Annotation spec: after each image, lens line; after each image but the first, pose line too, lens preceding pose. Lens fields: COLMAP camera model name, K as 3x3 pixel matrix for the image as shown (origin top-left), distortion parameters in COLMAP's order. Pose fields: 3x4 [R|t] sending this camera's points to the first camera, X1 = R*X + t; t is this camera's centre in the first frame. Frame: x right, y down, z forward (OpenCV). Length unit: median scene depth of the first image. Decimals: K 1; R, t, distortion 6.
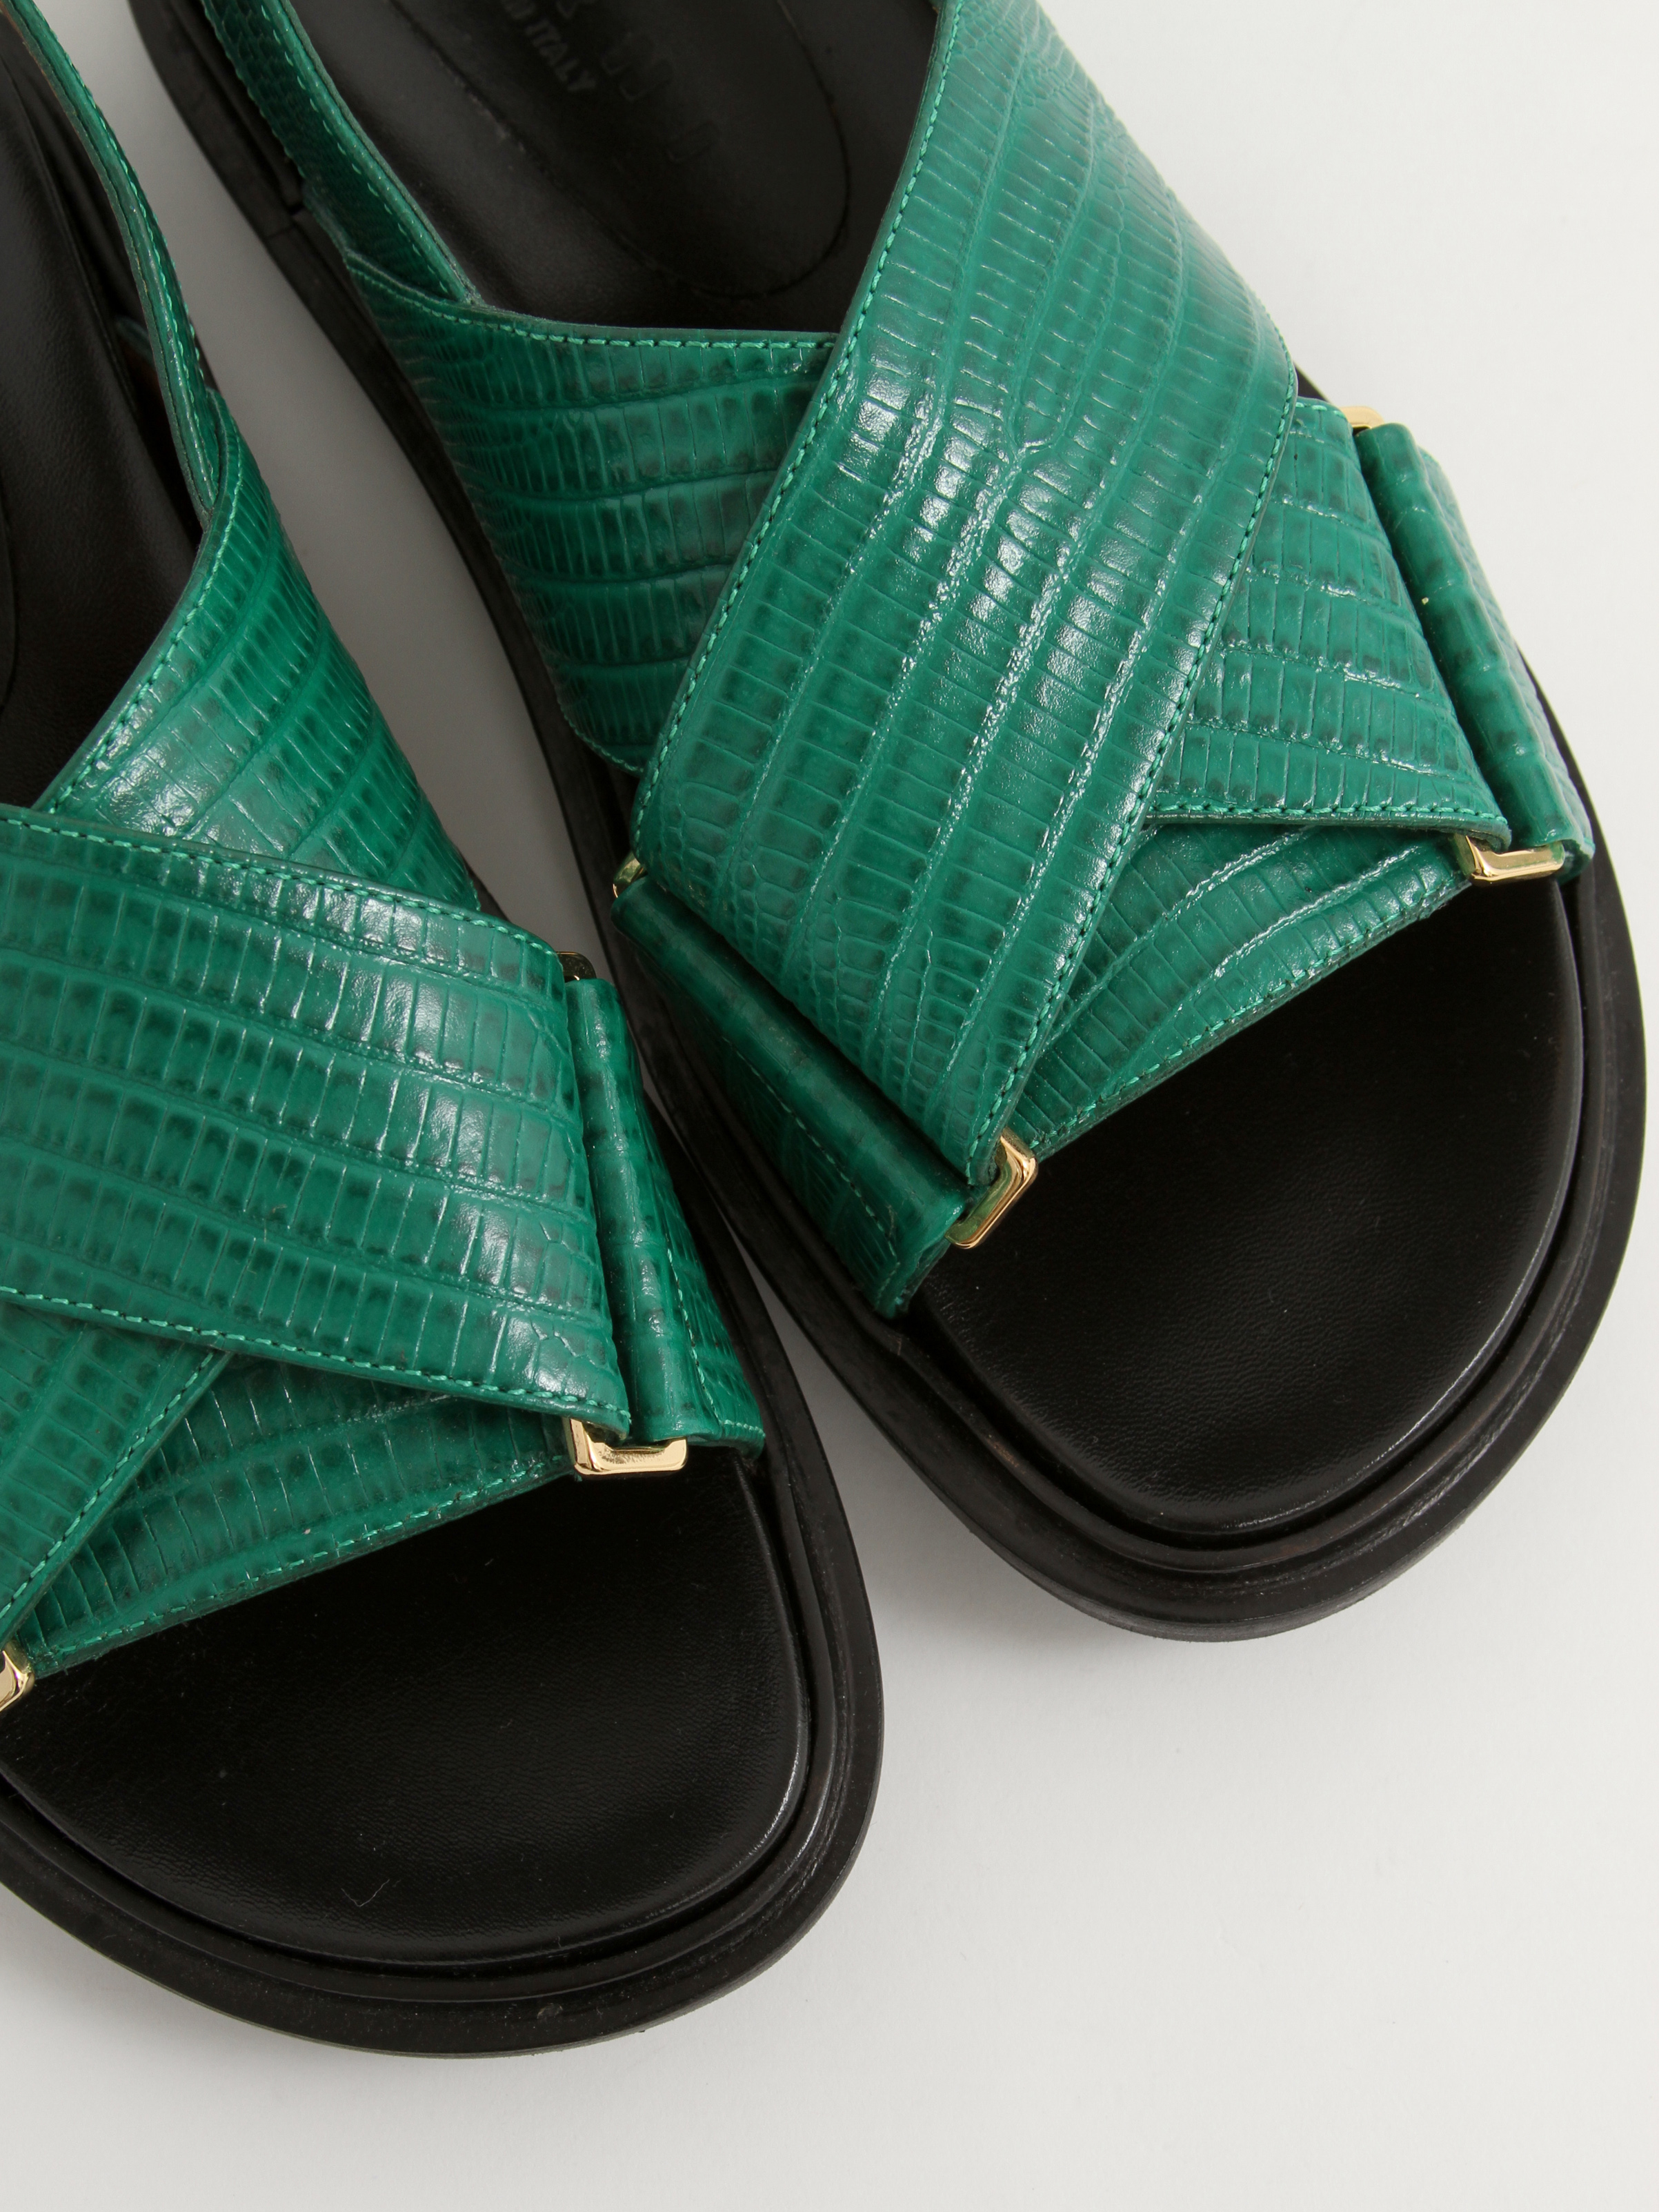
lens RADIAL K [[3976.0, 0, 734.6], [0, 3976.0, 1106.0], [0, 0, 1]] dist [-0.105918, 0.186925]
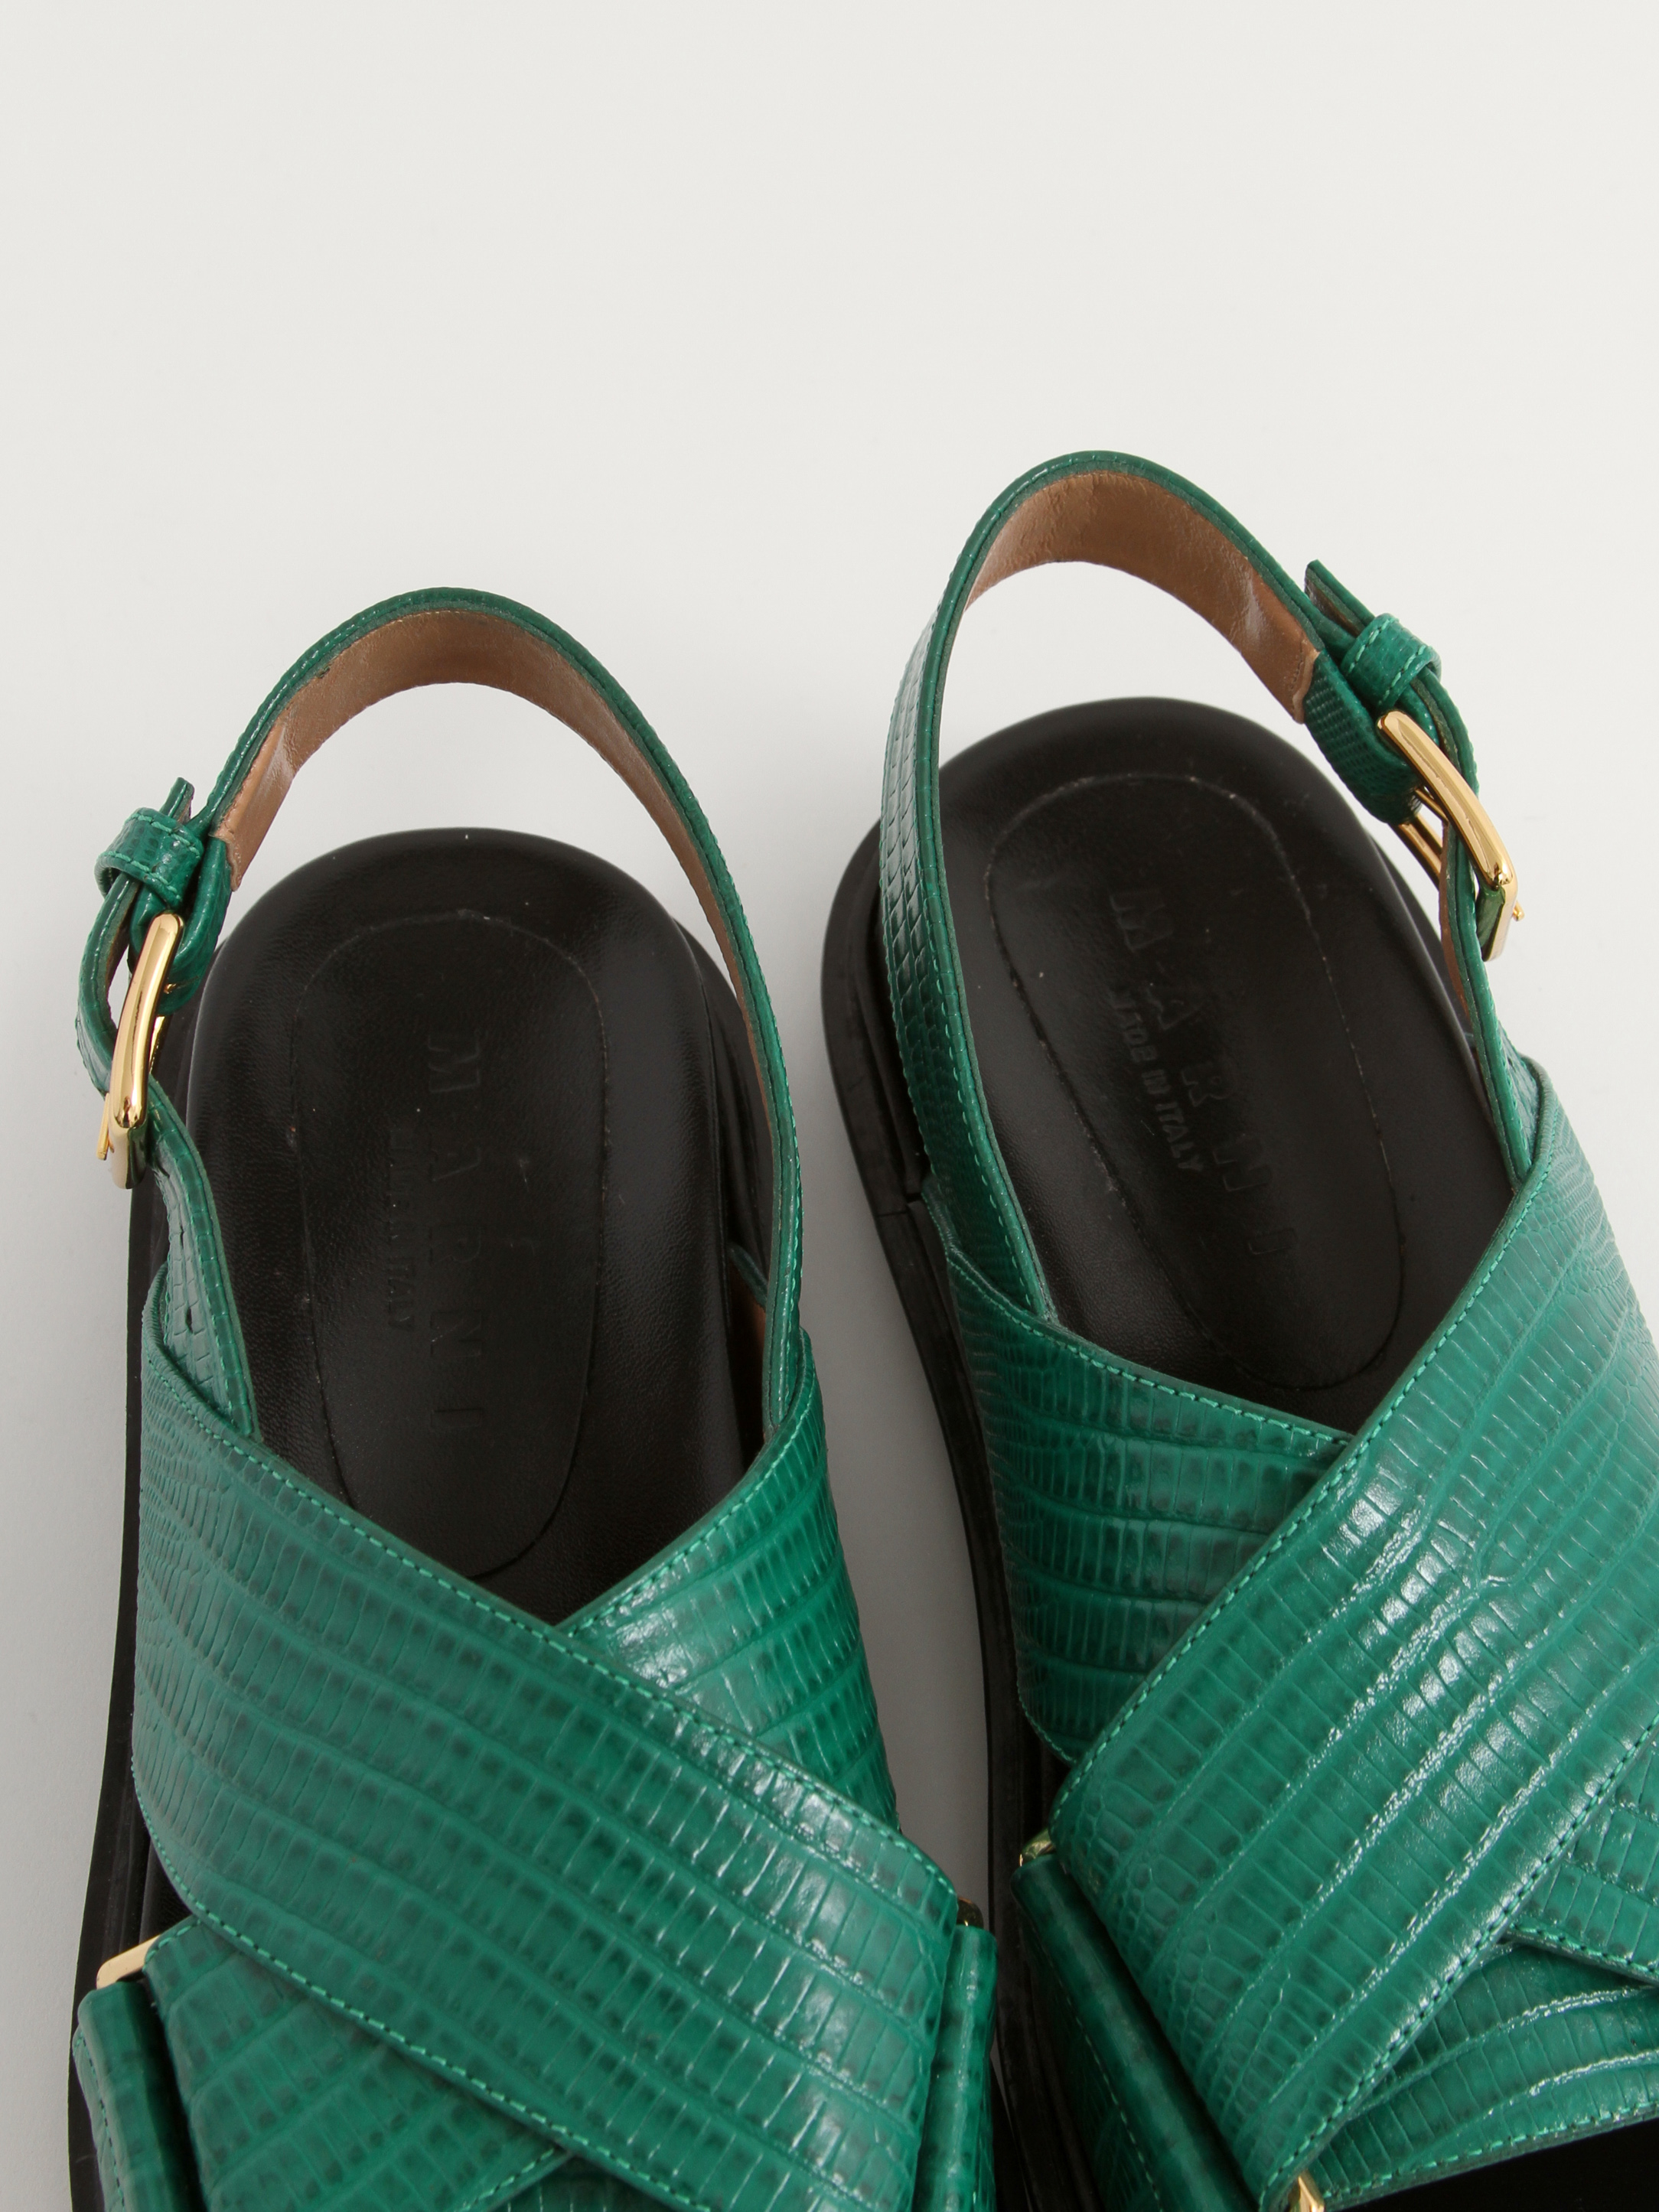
lens RADIAL K [[4360.4, 0, 829.5], [0, 4360.4, 1106.0], [0, 0, 1]] dist [-0.042864, -0.181822]
pose [[0.954937, 0.276118, -0.108882, -0.007393], [-0.294792, 0.925031, -0.239614, 0.059913], [0.034557, 0.260914, 0.964743, -0.229736]]
